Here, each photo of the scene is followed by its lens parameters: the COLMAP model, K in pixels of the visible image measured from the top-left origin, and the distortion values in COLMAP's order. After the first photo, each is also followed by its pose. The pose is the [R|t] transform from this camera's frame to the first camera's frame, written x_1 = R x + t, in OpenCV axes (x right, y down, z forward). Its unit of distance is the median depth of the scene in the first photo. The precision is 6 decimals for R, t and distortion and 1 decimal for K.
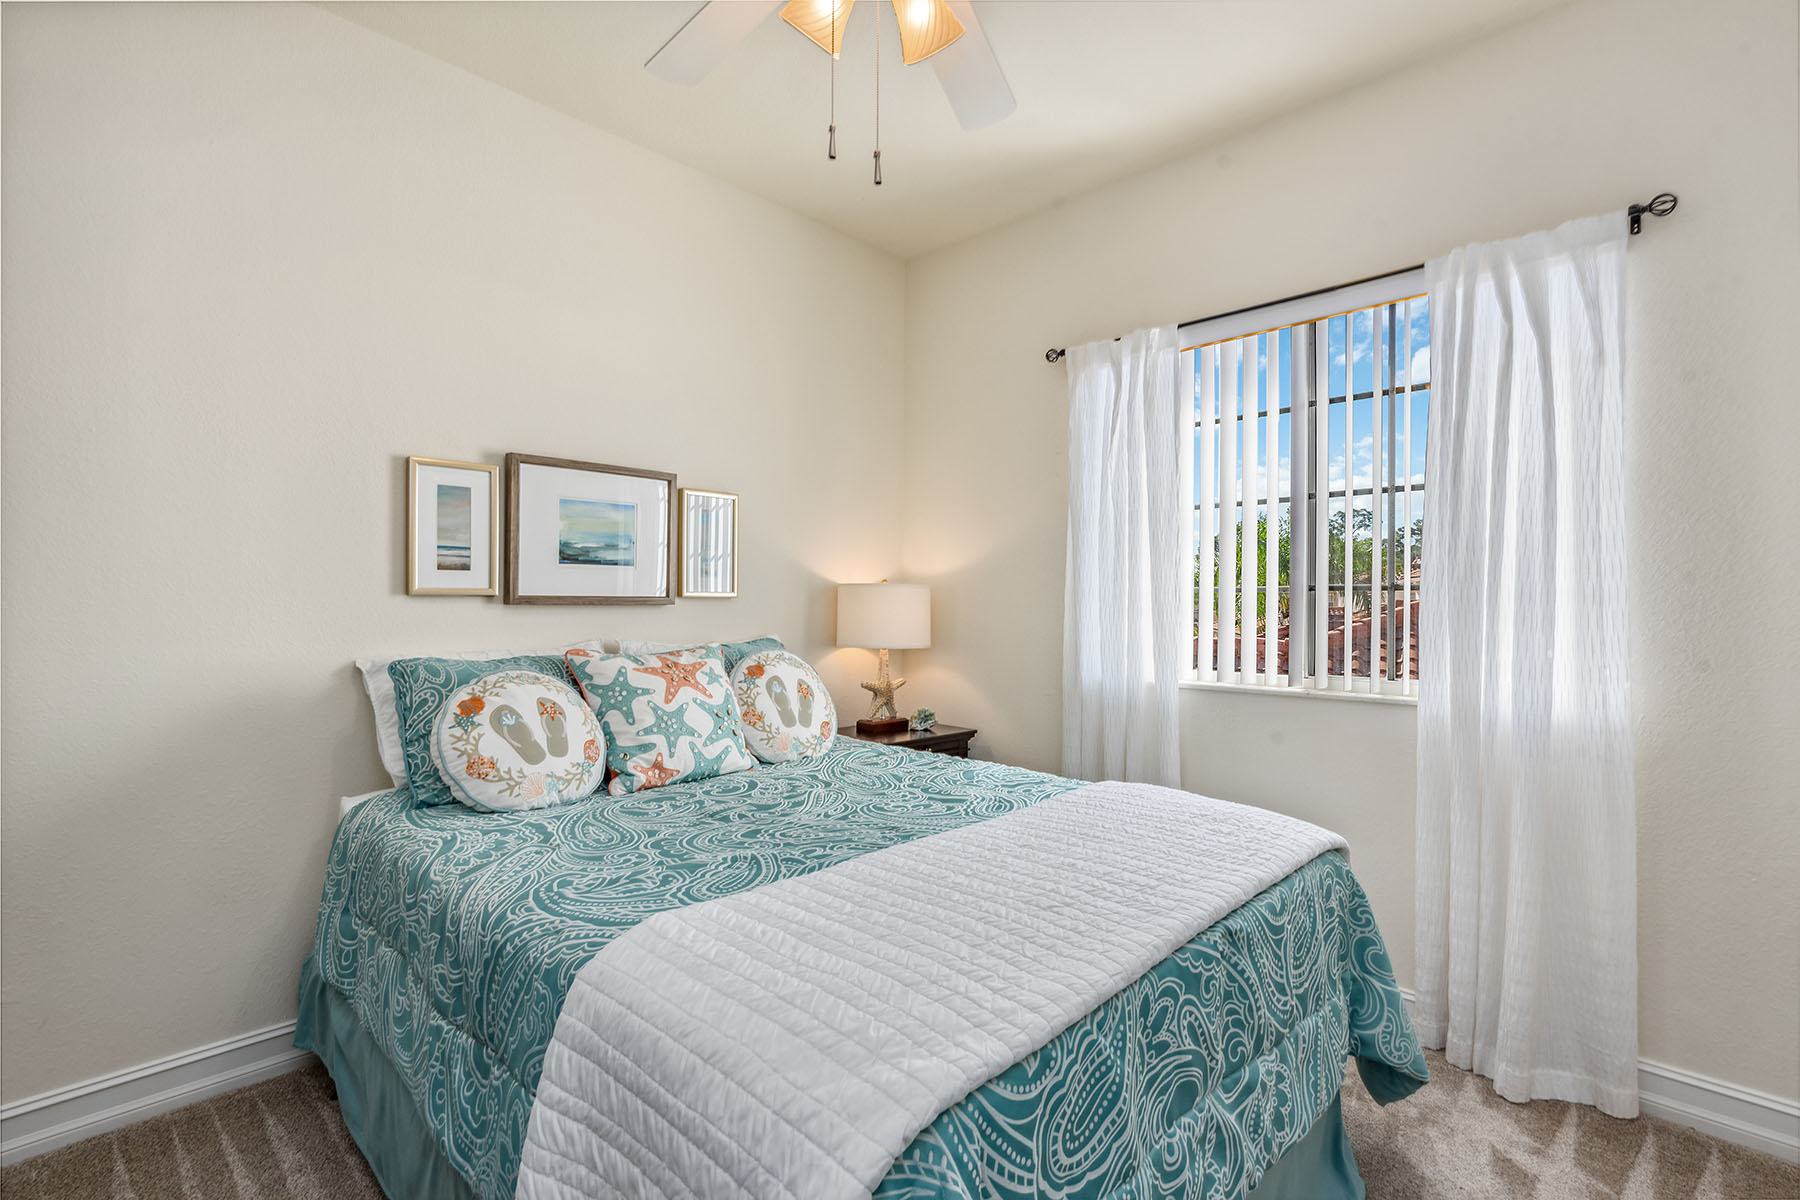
lens RADIAL K [[826.9, 0, 900.0], [0, 826.9, 600.0], [0, 0, 1]] dist [0.008778, -0.000434]
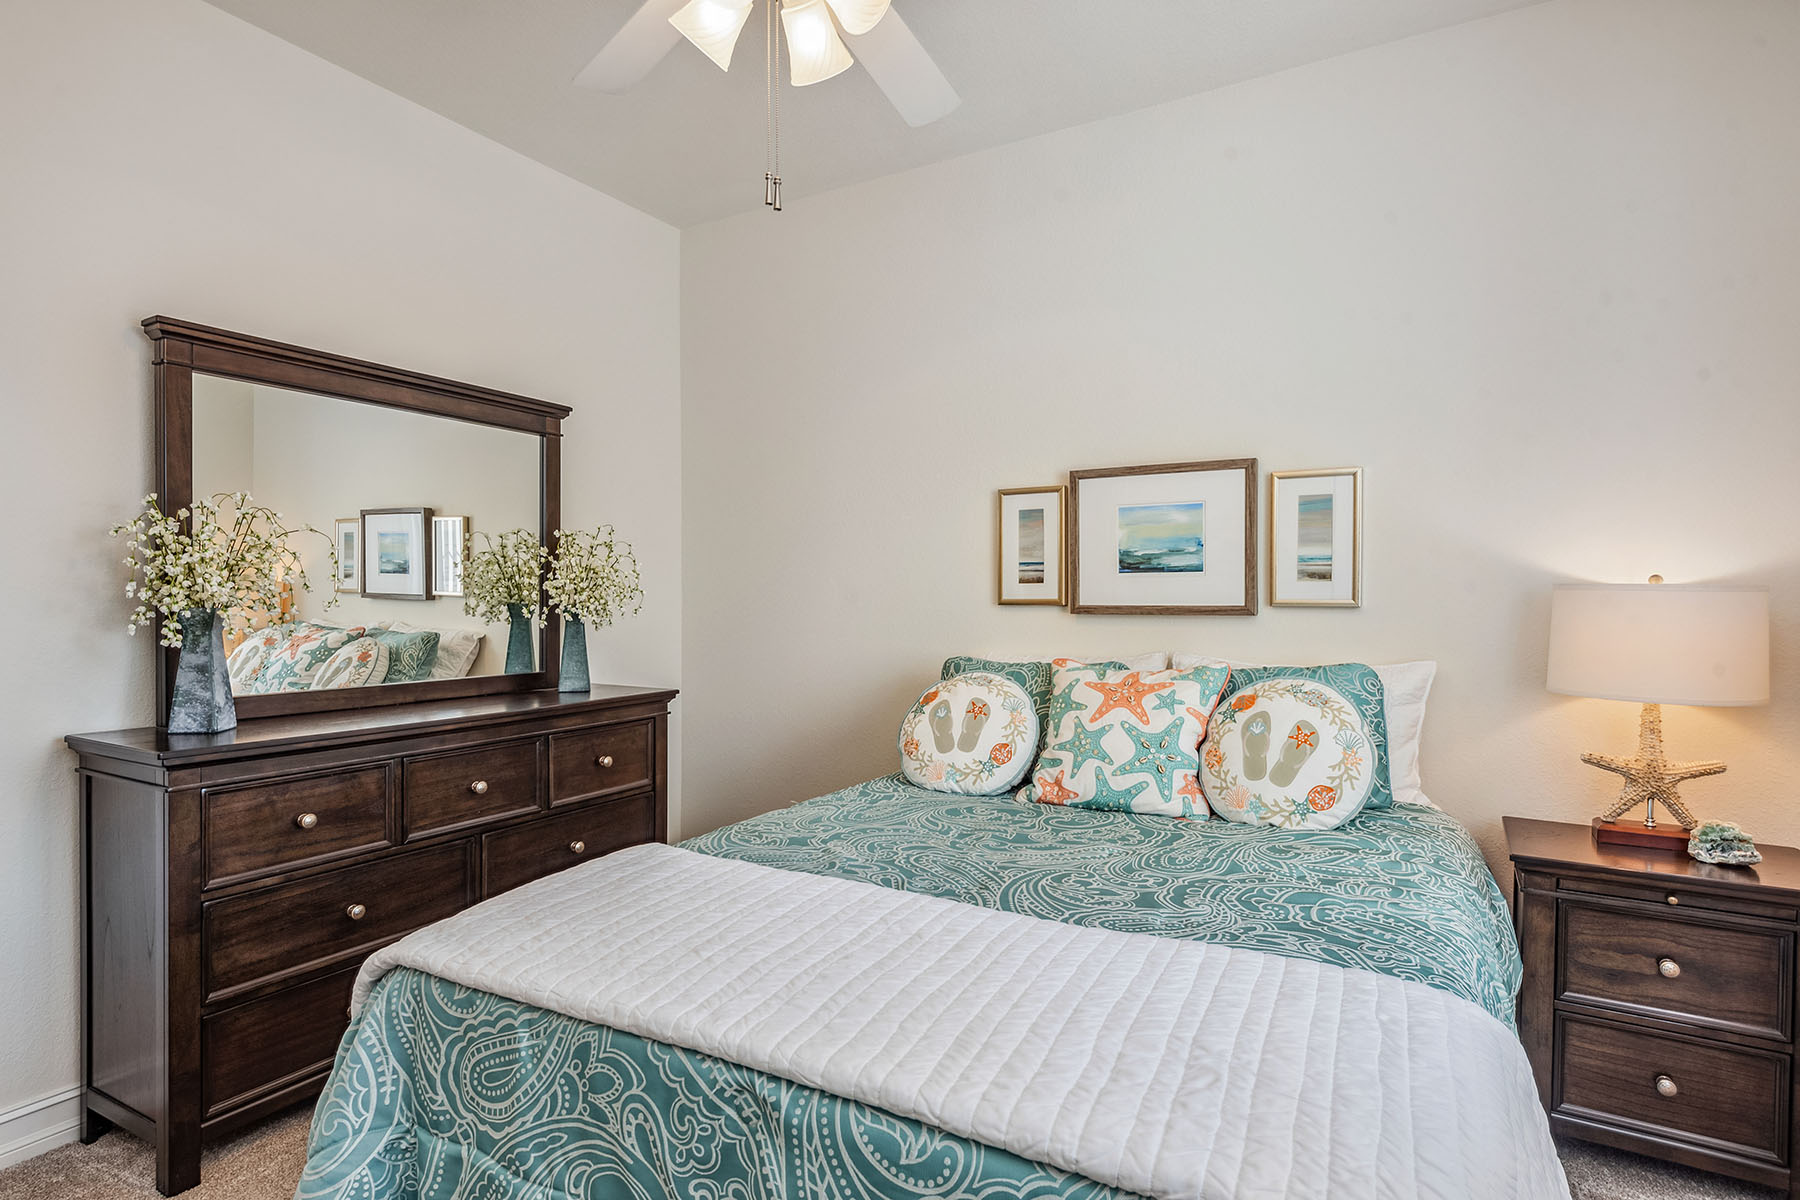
lens RADIAL K [[937.1, 0, 900.0], [0, 937.1, 600.0], [0, 0, 1]] dist [0.015000, -0.000491]
pose [[0.244794, 0.001866, -0.969573, 0.673581], [0.003559, 0.999990, 0.002823, -0.016926], [0.969568, -0.004142, 0.244785, 0.509275]]
